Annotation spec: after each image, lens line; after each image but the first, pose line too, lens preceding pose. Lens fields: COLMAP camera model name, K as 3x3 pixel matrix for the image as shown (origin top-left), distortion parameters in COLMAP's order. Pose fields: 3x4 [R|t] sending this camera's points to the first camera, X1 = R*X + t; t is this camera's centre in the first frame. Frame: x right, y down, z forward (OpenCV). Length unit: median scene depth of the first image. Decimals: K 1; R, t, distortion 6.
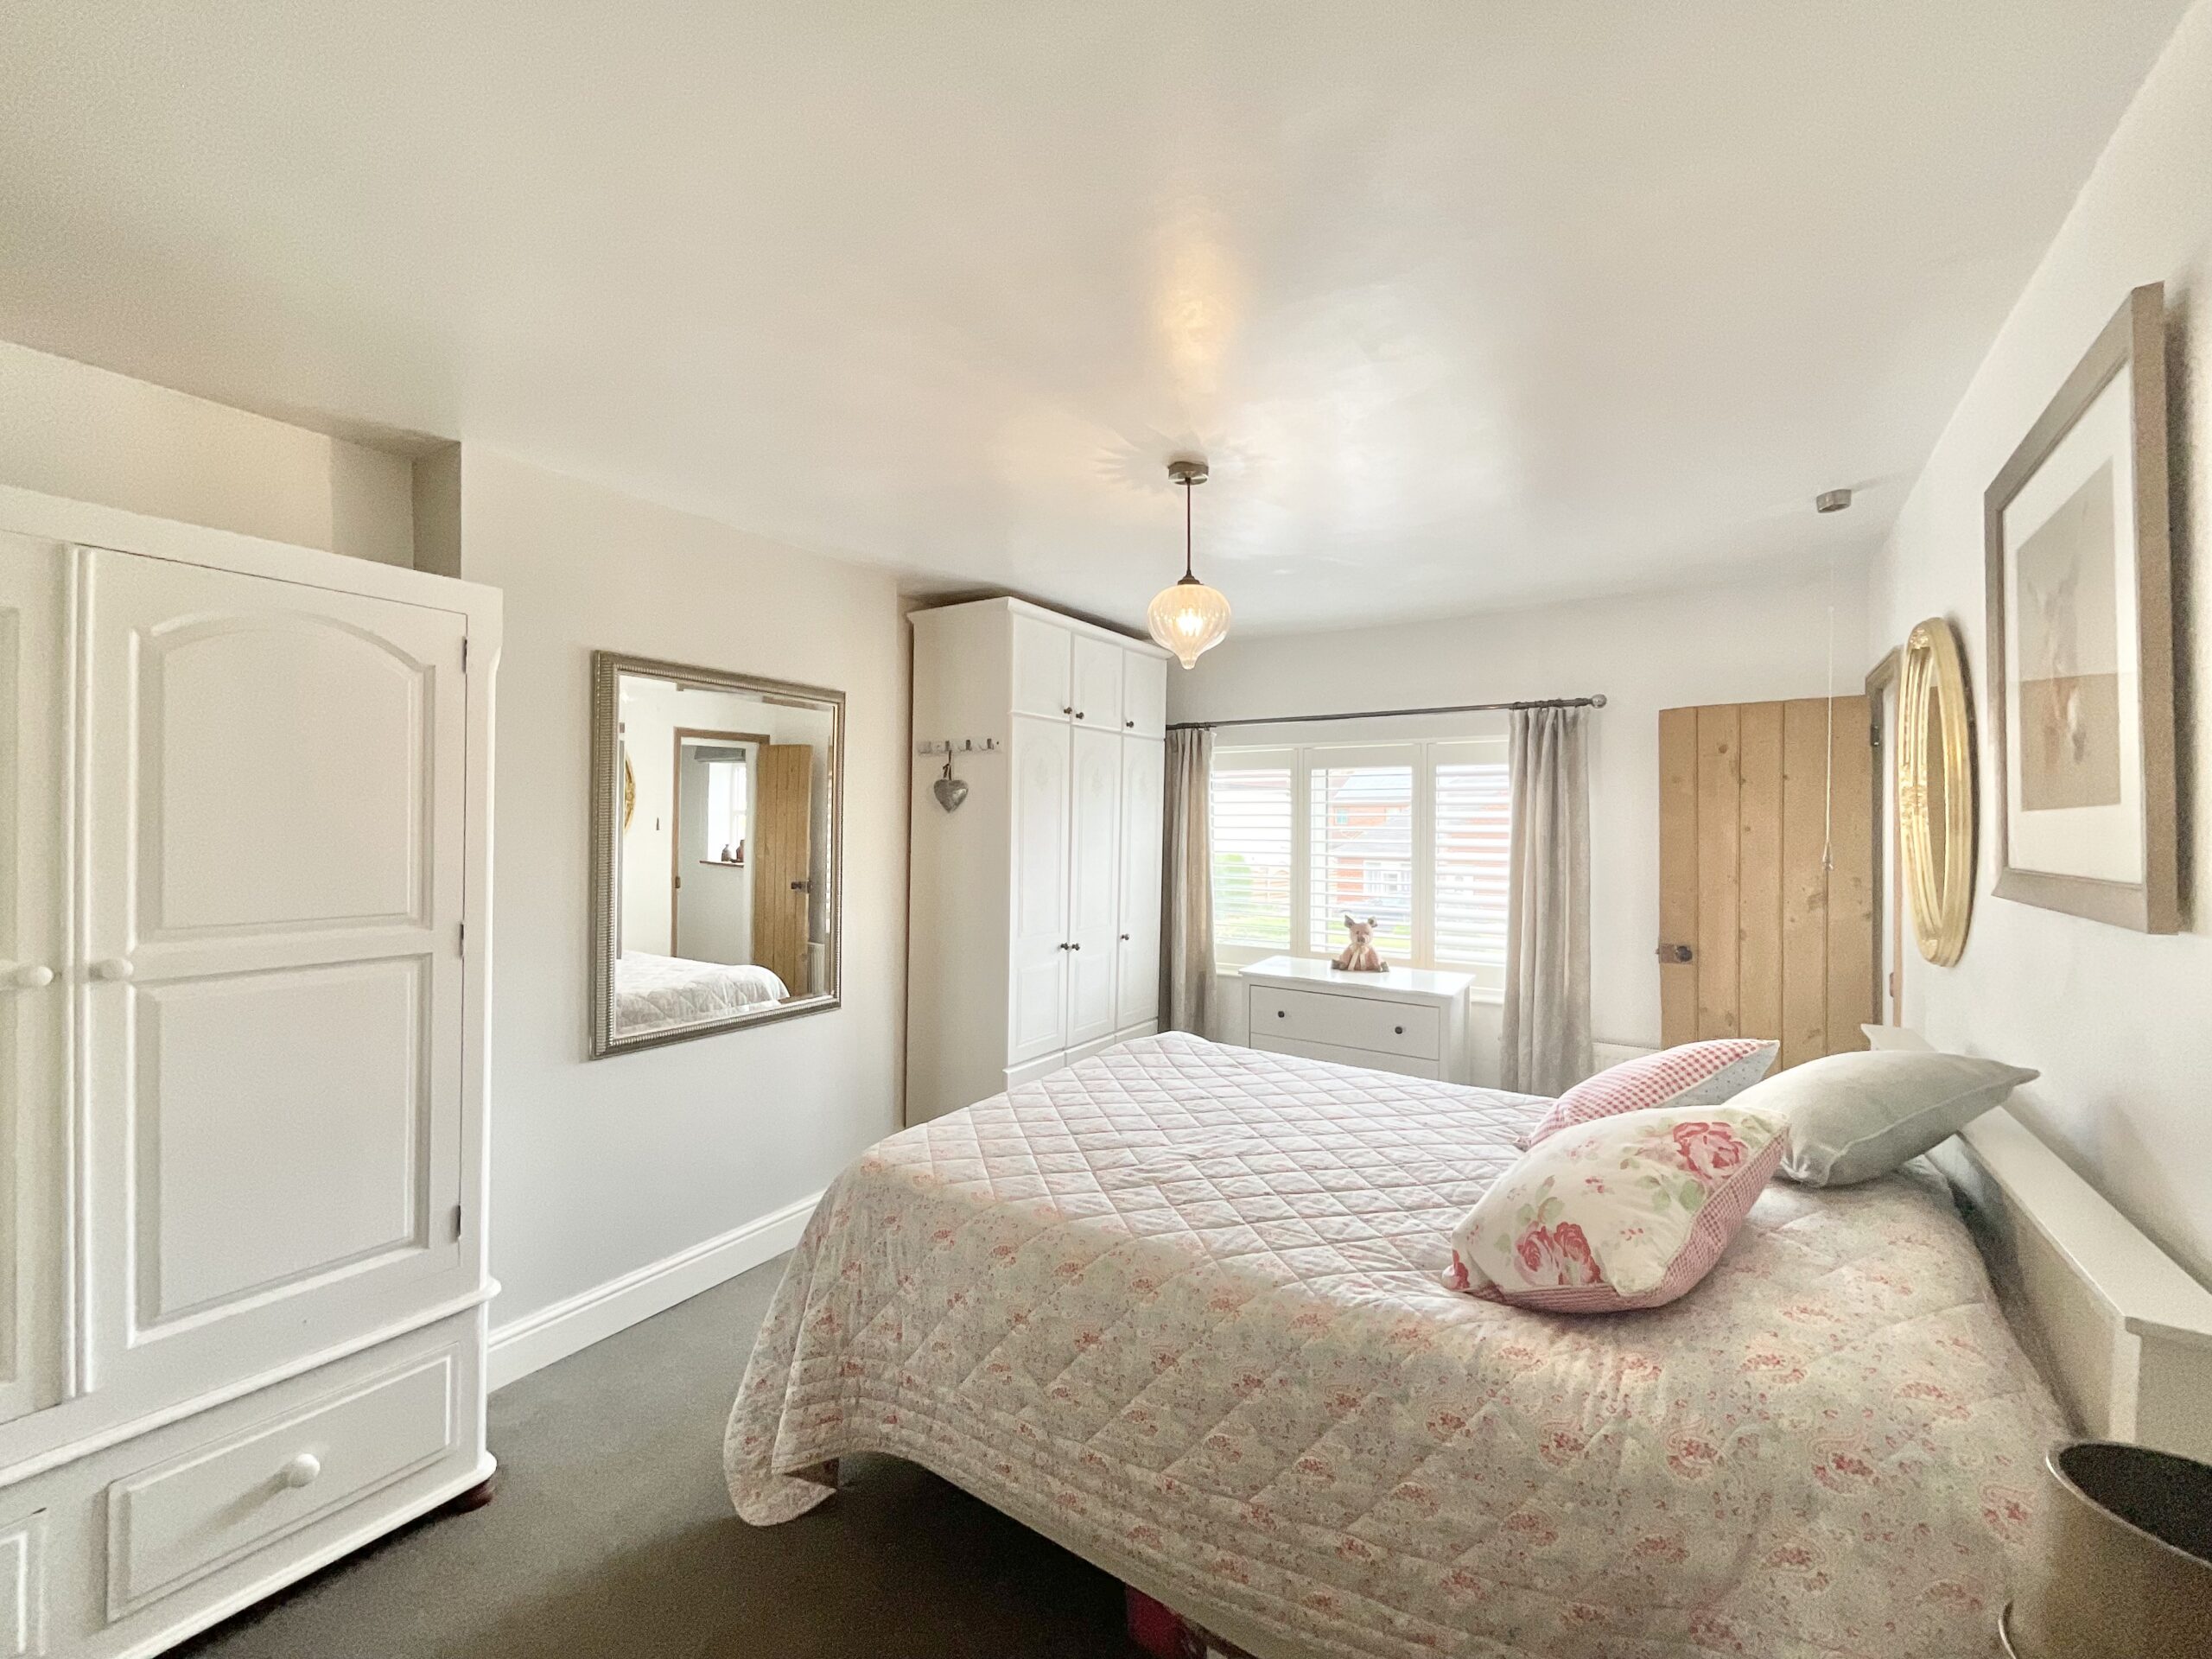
lens RADIAL K [[904.2, 0, 1106.0], [0, 904.2, 829.5], [0, 0, 1]] dist [0.001124, -0.000246]
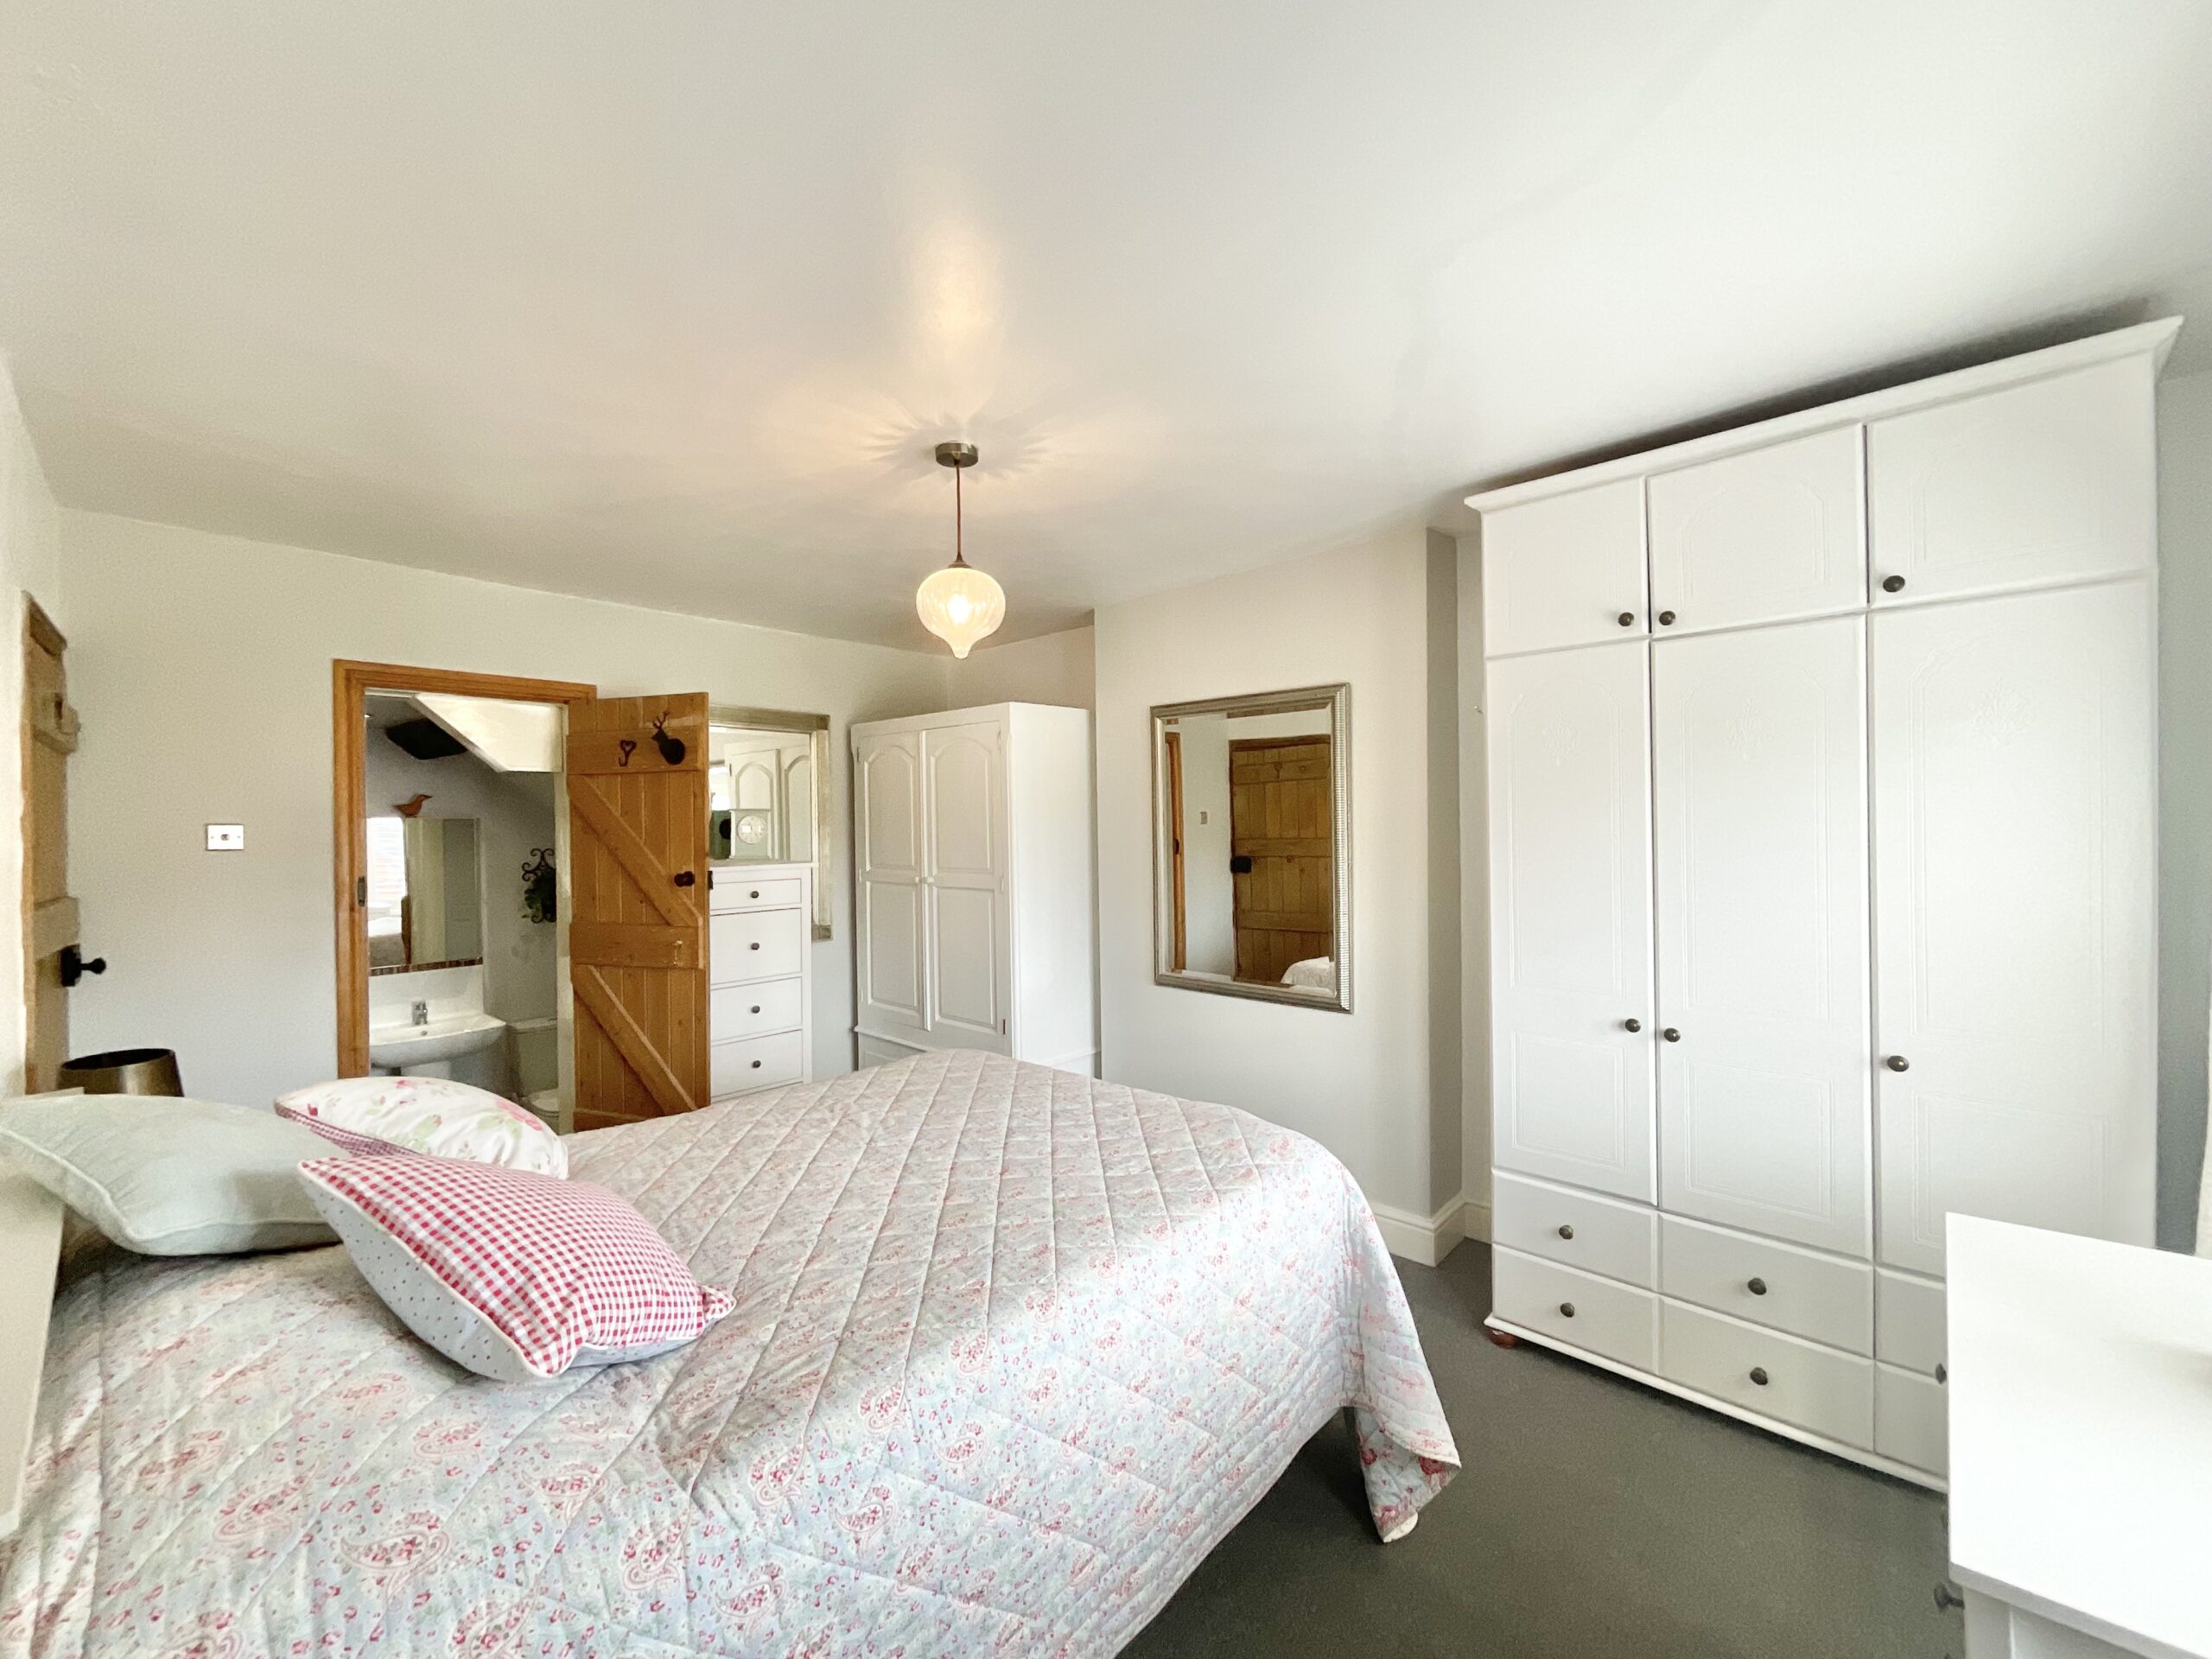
lens RADIAL K [[904.2, 0, 1106.0], [0, 904.2, 829.5], [0, 0, 1]] dist [0.001124, -0.000246]
pose [[-0.177792, -0.001366, -0.984067, 0.998905], [0.004445, 0.999988, -0.002191, 0.005933], [0.984058, -0.004764, -0.177784, 1.318490]]
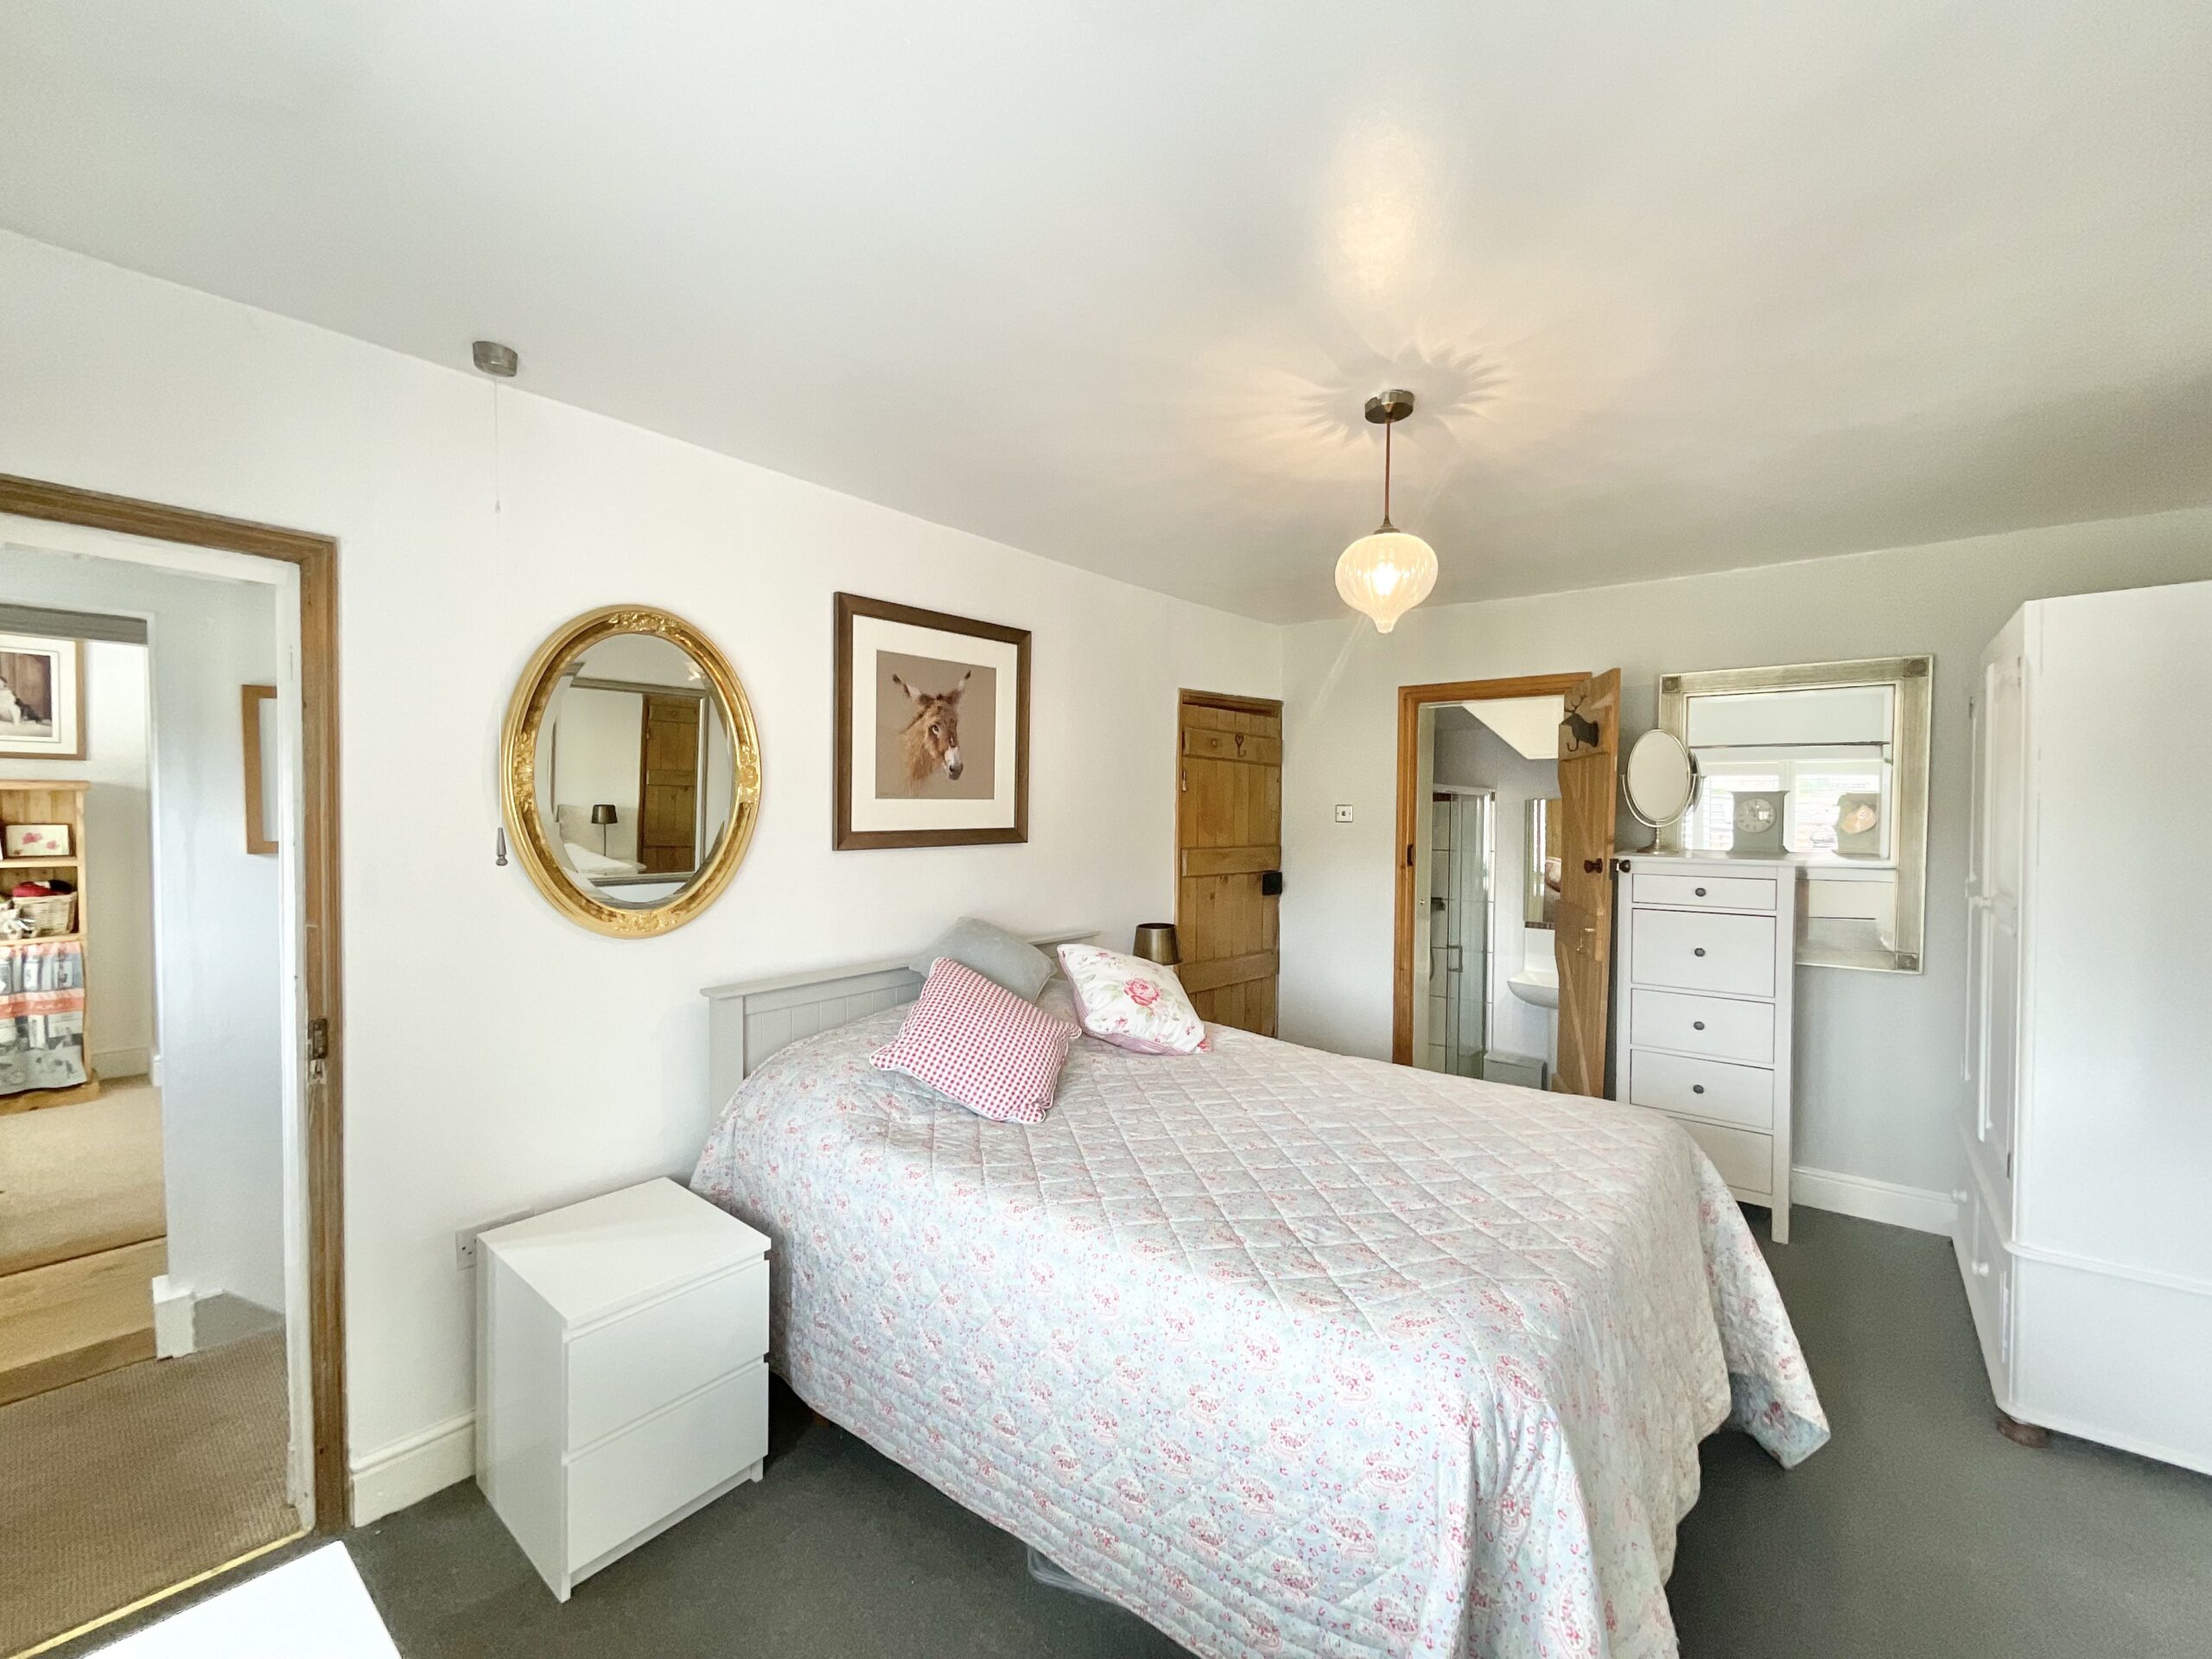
lens RADIAL K [[904.2, 0, 1106.0], [0, 904.2, 829.5], [0, 0, 1]] dist [0.001124, -0.000246]
pose [[-0.993005, -0.013996, 0.117237, 0.252407], [-0.010219, 0.999411, 0.032758, -0.015620], [-0.117626, 0.031331, -0.992564, 1.893614]]
